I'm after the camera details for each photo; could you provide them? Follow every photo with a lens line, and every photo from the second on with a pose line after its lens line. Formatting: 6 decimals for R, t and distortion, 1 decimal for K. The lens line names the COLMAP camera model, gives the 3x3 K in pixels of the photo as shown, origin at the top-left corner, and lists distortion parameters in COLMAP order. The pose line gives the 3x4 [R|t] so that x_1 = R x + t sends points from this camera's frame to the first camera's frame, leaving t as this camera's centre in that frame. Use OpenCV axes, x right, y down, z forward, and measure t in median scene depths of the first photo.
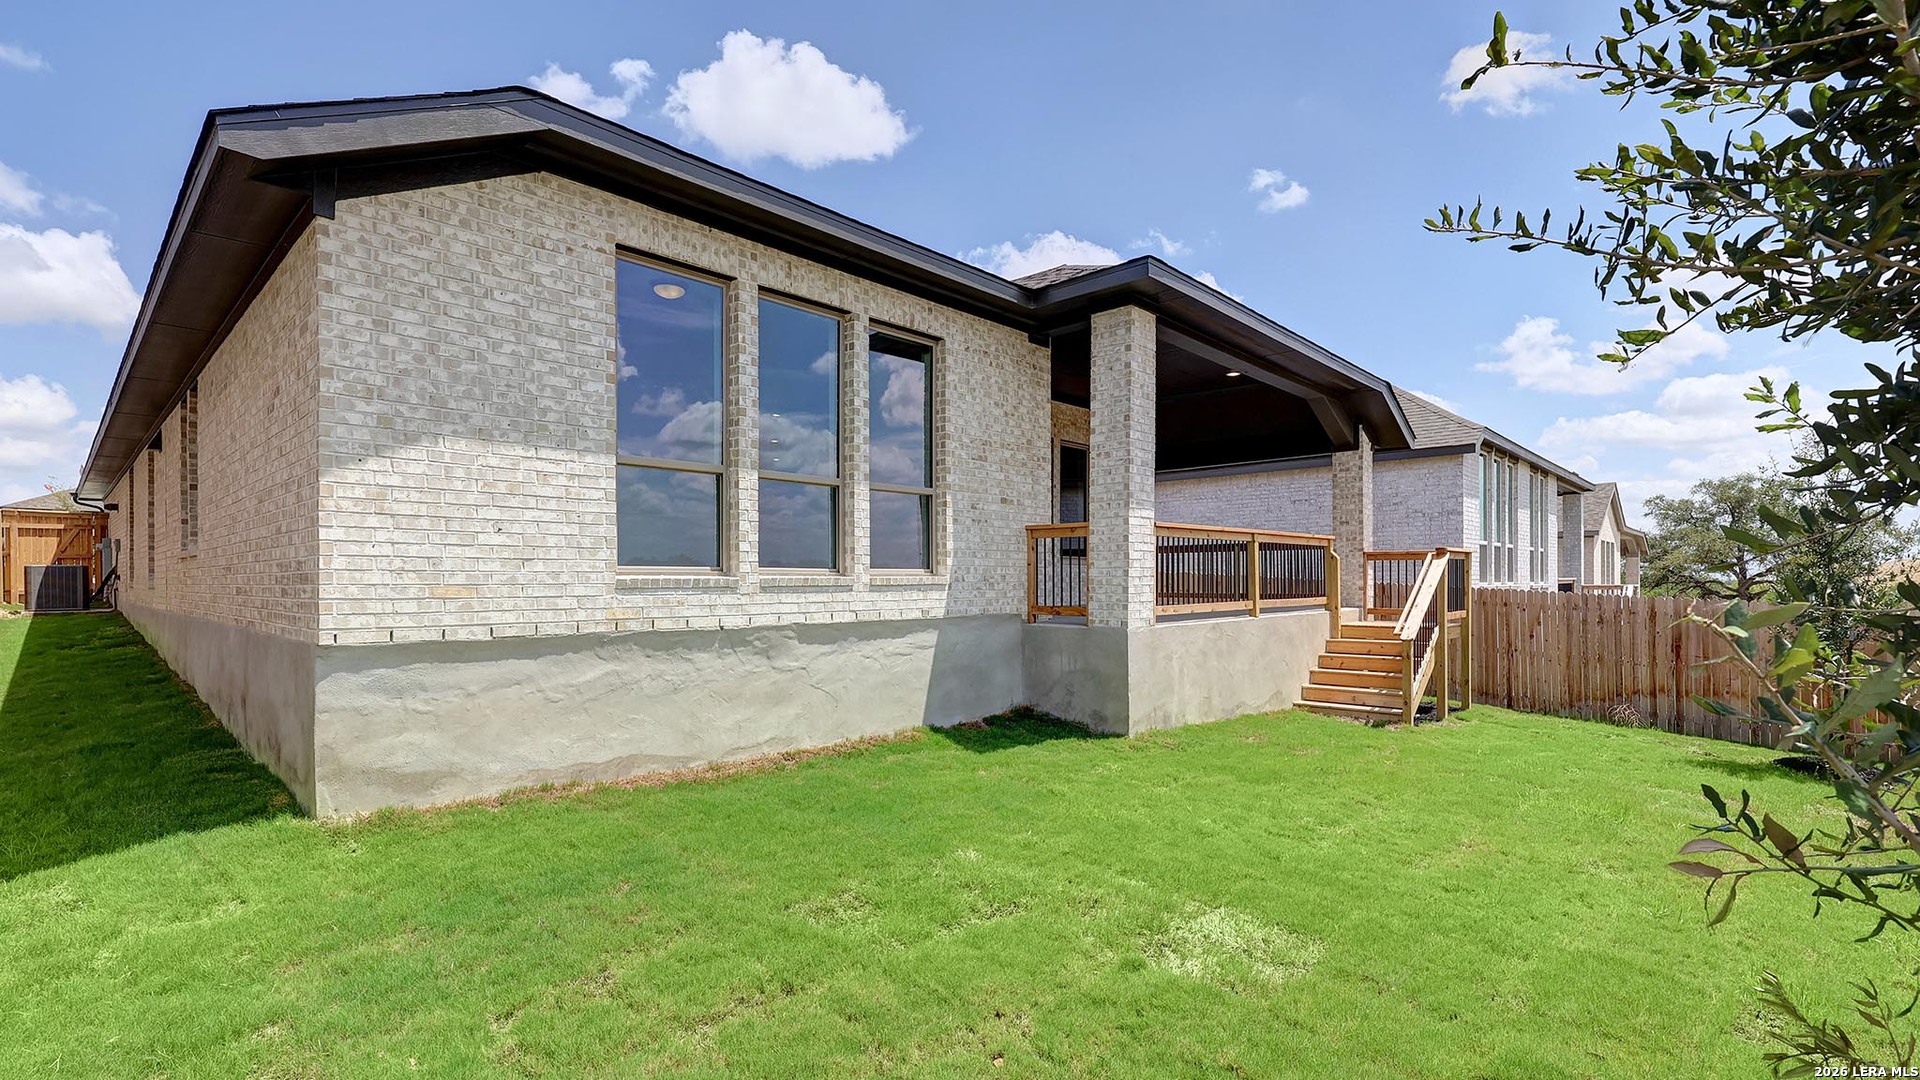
lens RADIAL K [[867.4, 0, 964.0], [0, 867.4, 576.5], [0, 0, 1]] dist [0.000494, 0.000000]
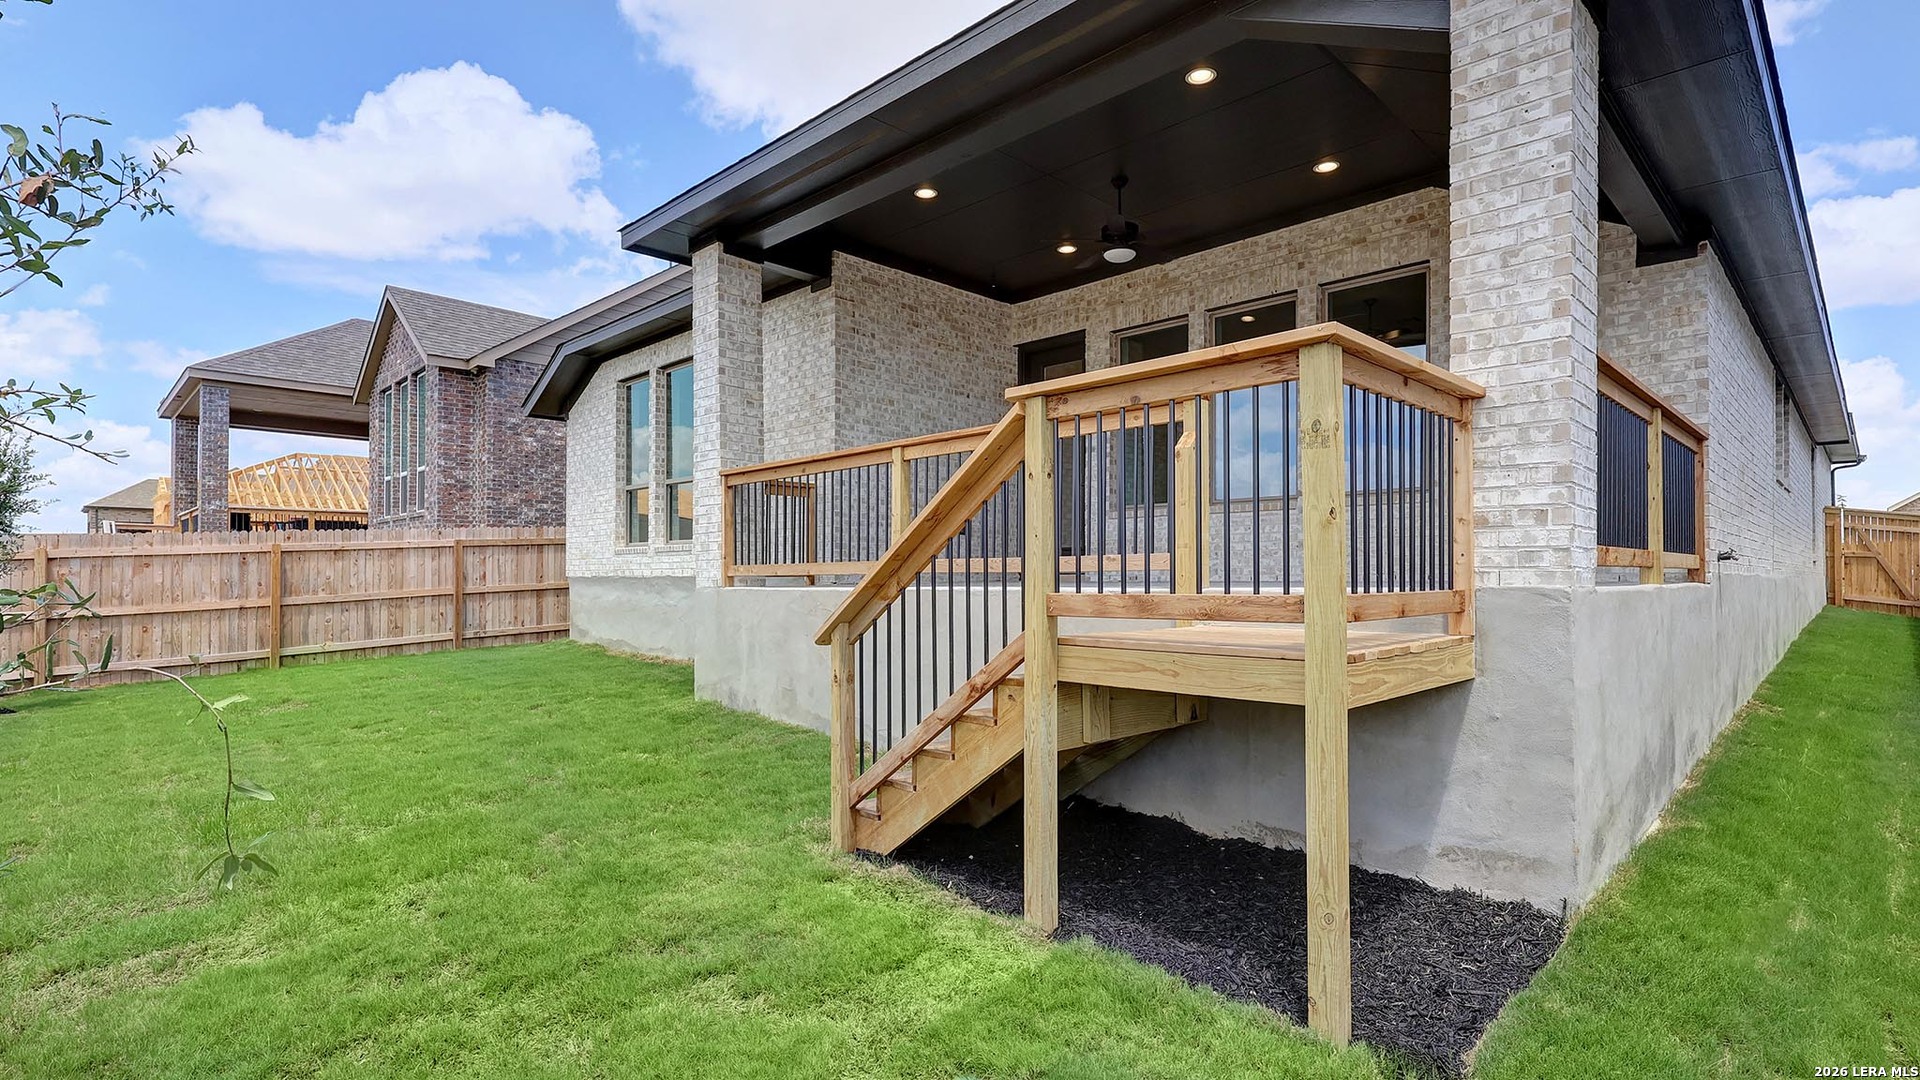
lens RADIAL K [[921.3, 0, 944.3], [0, 921.3, 573.3], [0, 0, 1]] dist [-0.002386, -0.000084]
pose [[-0.043501, -0.001555, -0.999052, 1.116288], [0.004895, 0.999986, -0.001770, 0.043498], [0.999041, -0.004967, -0.043492, 1.221689]]
